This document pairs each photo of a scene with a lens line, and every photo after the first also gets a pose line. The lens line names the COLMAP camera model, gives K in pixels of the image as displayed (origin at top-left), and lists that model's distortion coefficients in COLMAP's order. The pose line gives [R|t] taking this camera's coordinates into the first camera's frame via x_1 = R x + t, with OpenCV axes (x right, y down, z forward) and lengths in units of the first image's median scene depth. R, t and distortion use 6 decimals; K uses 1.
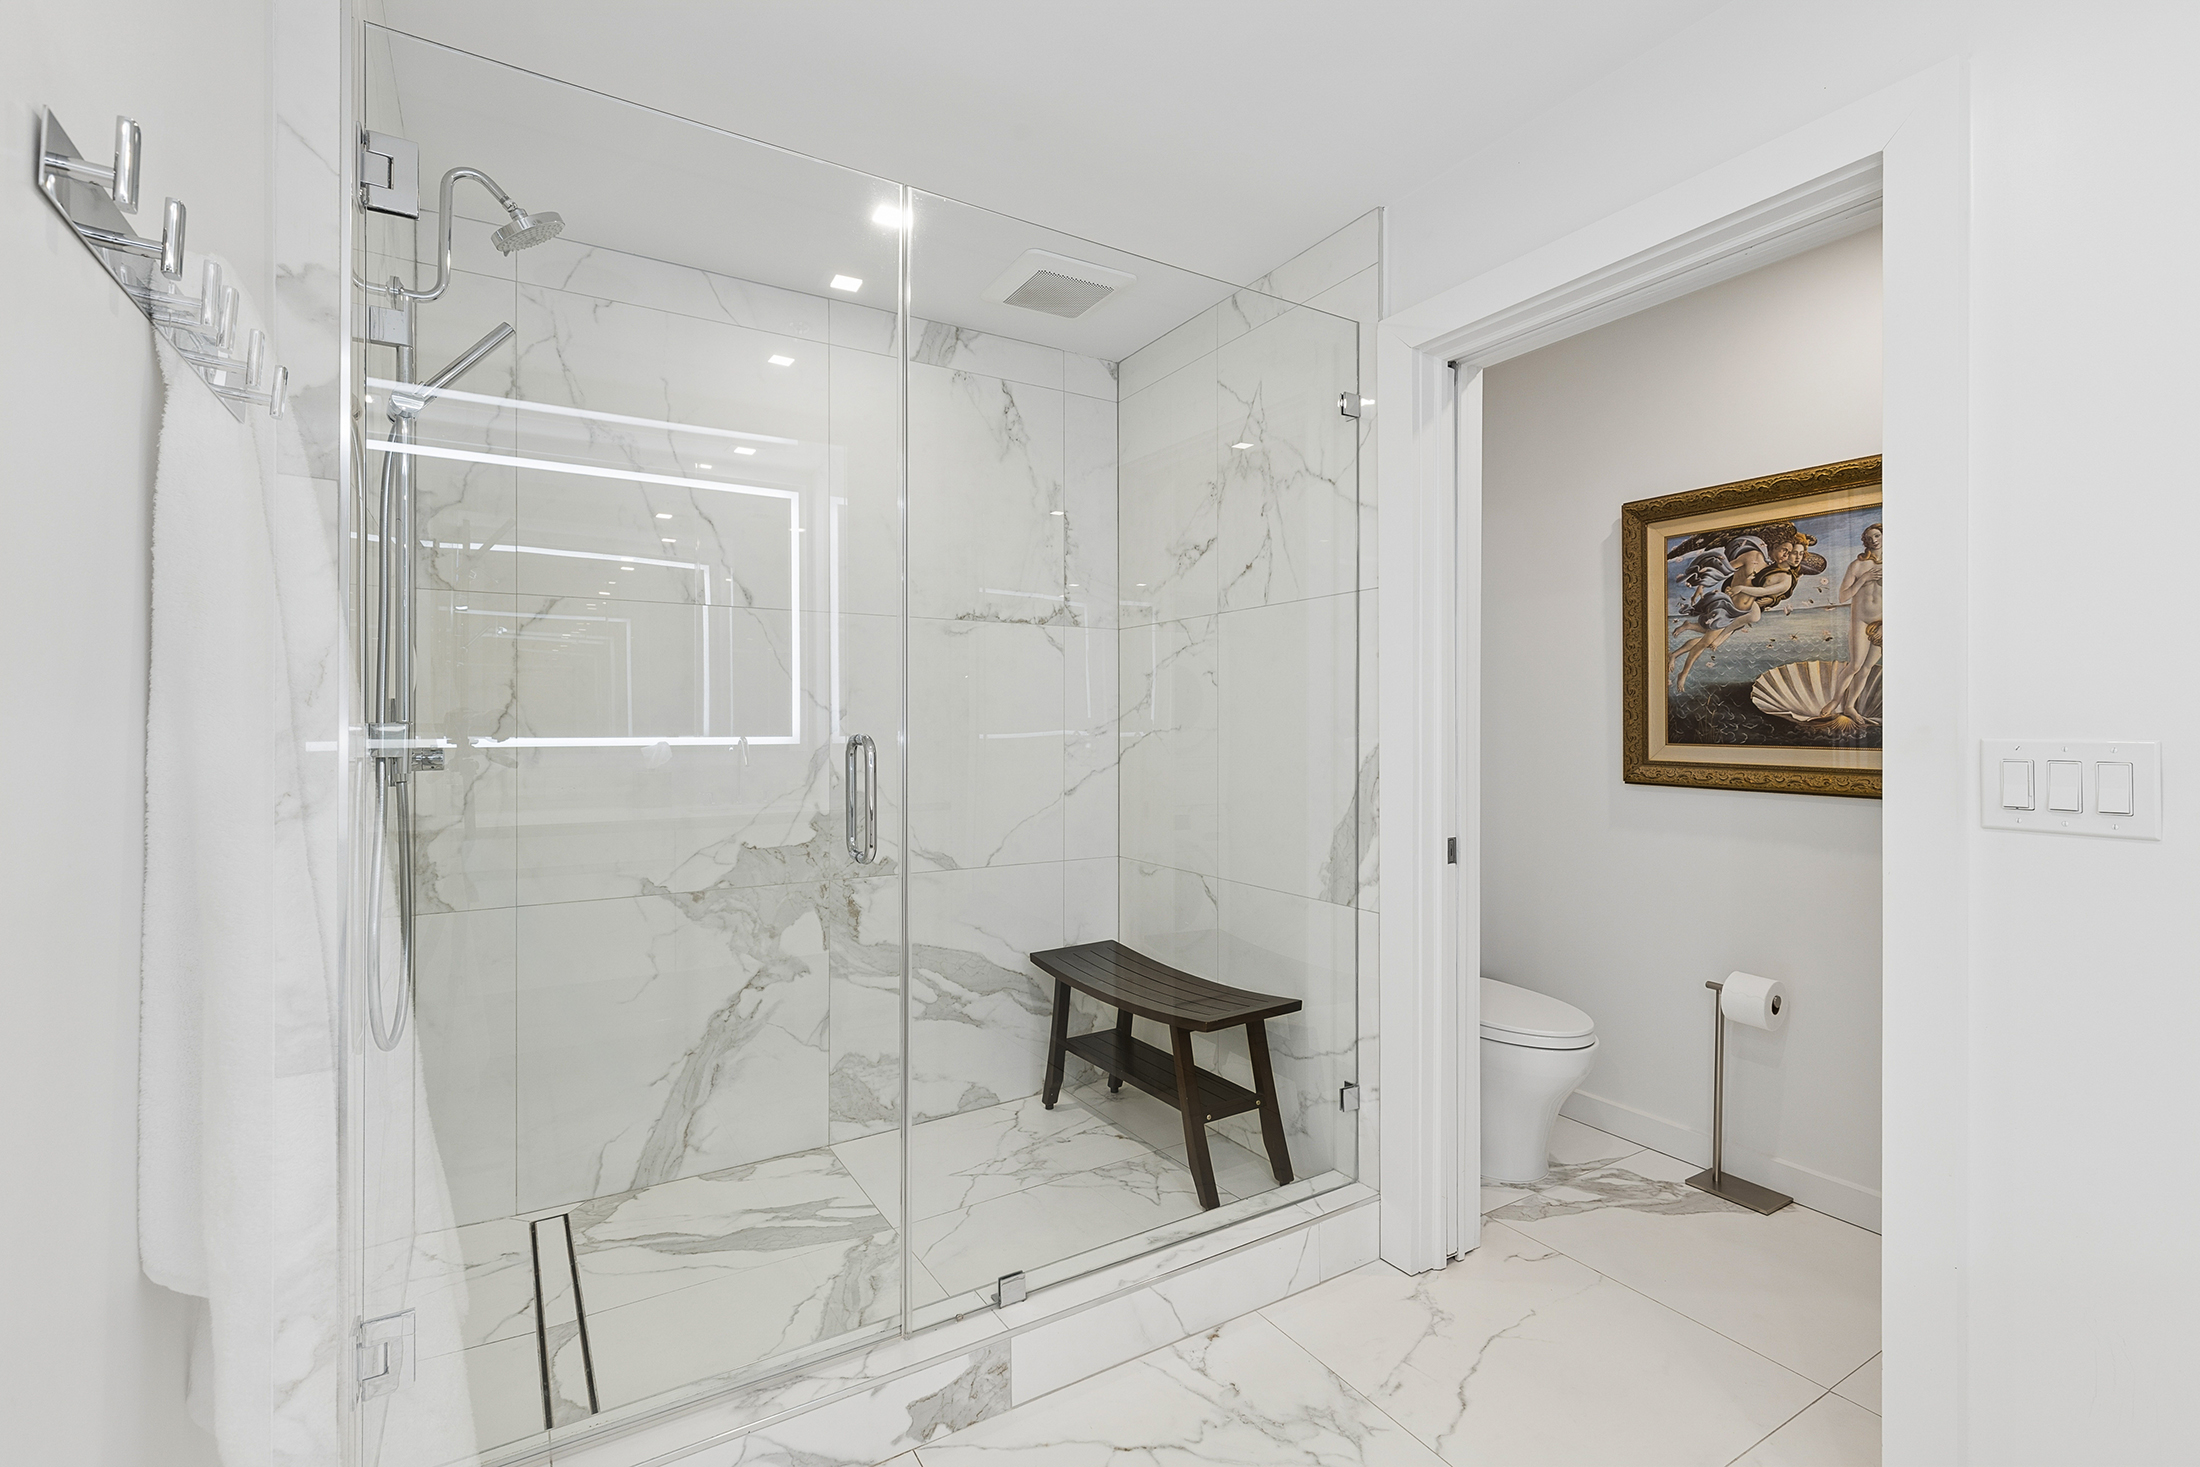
lens RADIAL K [[989.6, 0, 1109.0], [0, 989.6, 721.3], [0, 0, 1]] dist [-0.000095, -0.000909]
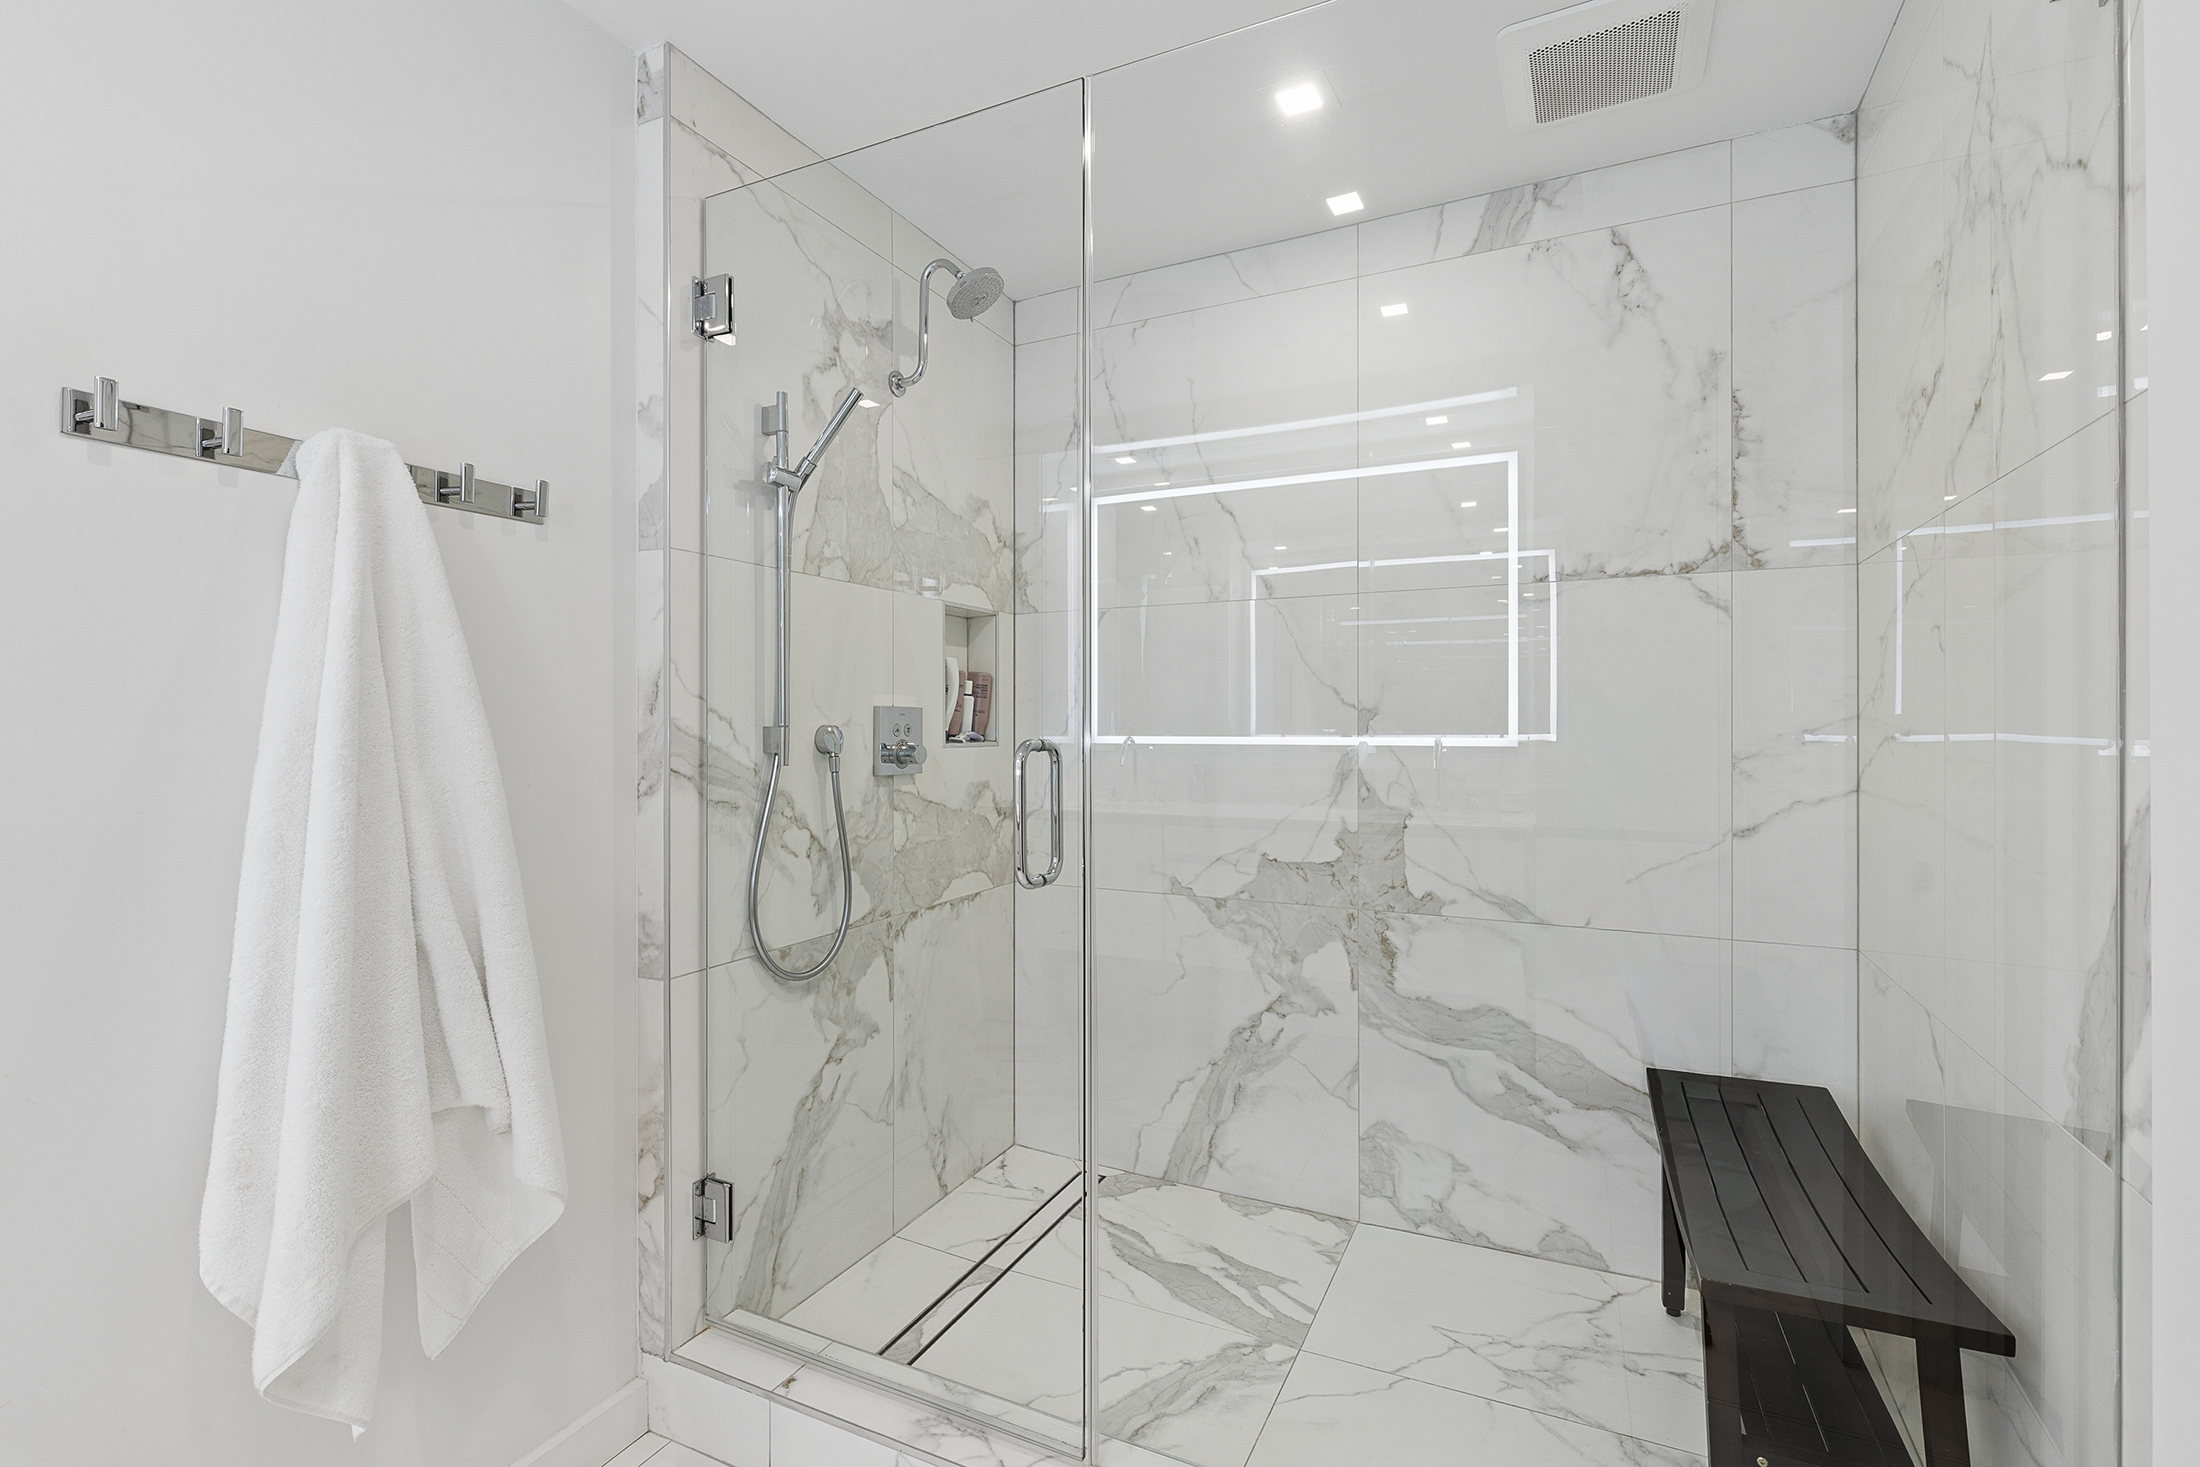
lens RADIAL K [[989.6, 0, 1109.0], [0, 989.6, 721.3], [0, 0, 1]] dist [-0.000095, -0.000909]
pose [[0.529940, -0.002028, -0.848033, 0.328082], [0.003030, 0.999995, -0.000497, -0.000651], [0.848030, -0.002306, 0.529944, 0.374888]]
